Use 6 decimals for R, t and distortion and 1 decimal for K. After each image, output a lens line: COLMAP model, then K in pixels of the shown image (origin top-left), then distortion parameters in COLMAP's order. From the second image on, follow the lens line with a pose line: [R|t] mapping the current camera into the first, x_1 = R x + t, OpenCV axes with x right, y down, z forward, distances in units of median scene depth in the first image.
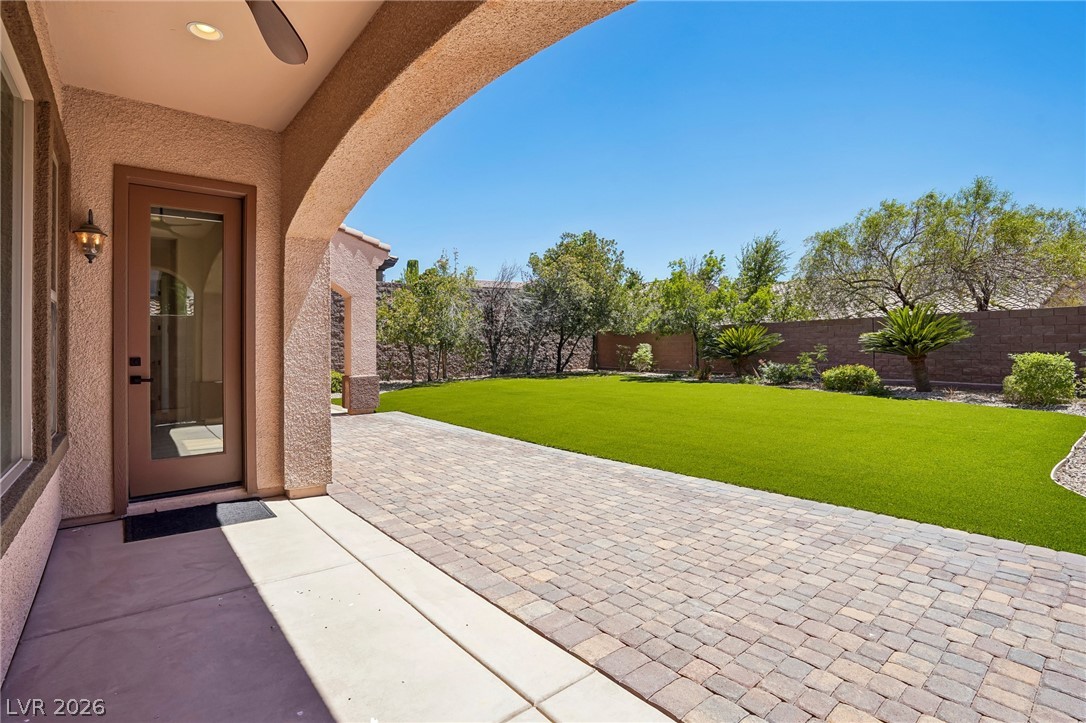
lens RADIAL K [[518.1, 0, 542.5], [0, 518.1, 353.7], [0, 0, 1]] dist [-0.058269, 0.028815]
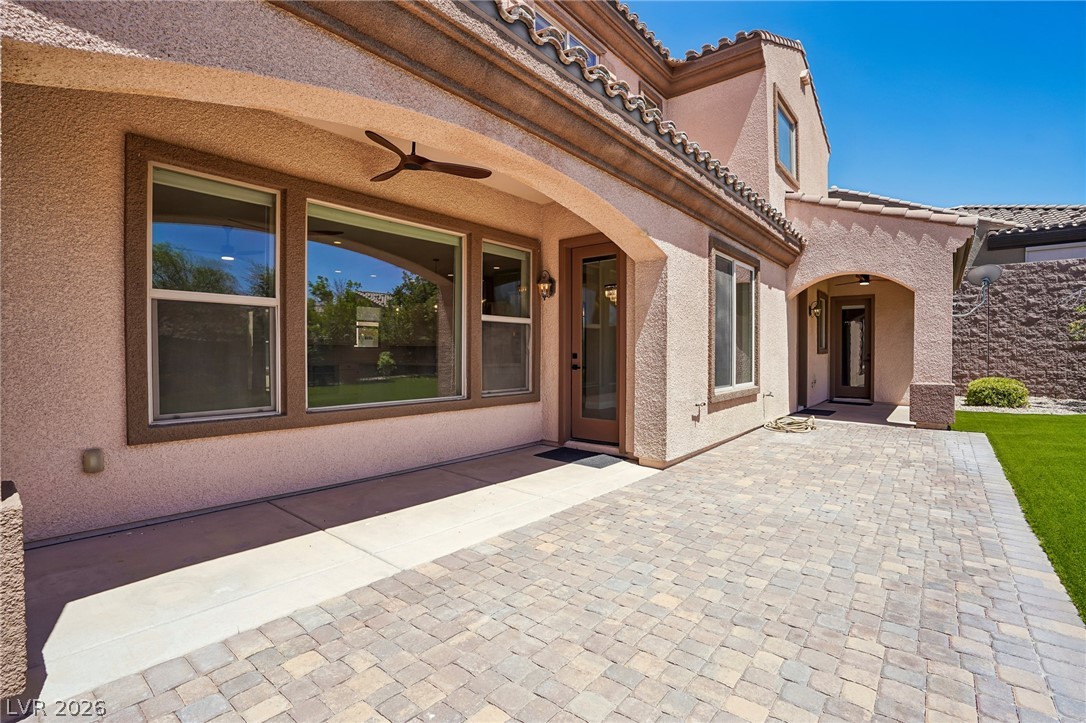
lens RADIAL K [[518.1, 0, 542.5], [0, 518.1, 353.7], [0, 0, 1]] dist [-0.058269, 0.028815]
pose [[0.170071, 0.004108, -0.985423, 0.840665], [-0.013796, 0.999903, 0.001787, 0.006539], [0.985335, 0.013291, 0.170111, 0.606669]]
